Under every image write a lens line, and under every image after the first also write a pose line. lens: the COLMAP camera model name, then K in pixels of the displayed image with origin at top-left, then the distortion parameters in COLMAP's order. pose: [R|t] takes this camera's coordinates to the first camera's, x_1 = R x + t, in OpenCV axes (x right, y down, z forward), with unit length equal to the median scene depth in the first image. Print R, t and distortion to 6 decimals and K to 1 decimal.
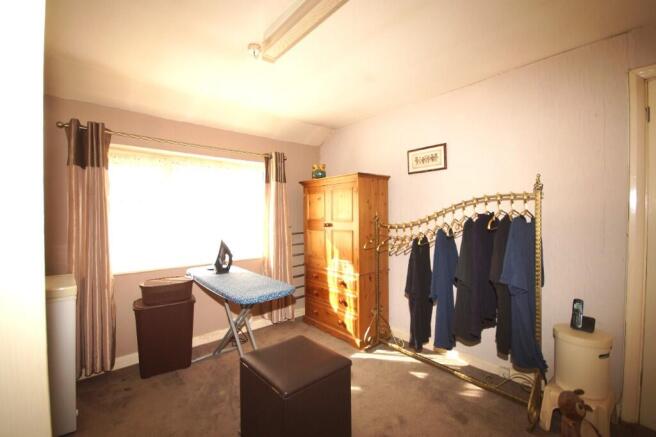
lens RADIAL K [[280.5, 0, 328.0], [0, 280.5, 218.5], [0, 0, 1]] dist [-0.000185, -0.000026]
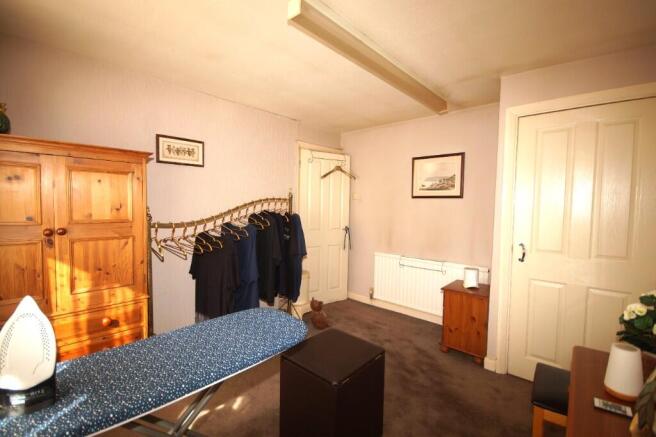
lens RADIAL K [[291.1, 0, 328.0], [0, 291.1, 218.5], [0, 0, 1]] dist [-0.000033, -0.000023]
pose [[-0.107092, -0.037947, 0.993525, -0.706628], [0.001877, 0.999262, 0.038368, -0.026003], [-0.994247, 0.005974, -0.106942, 0.658952]]
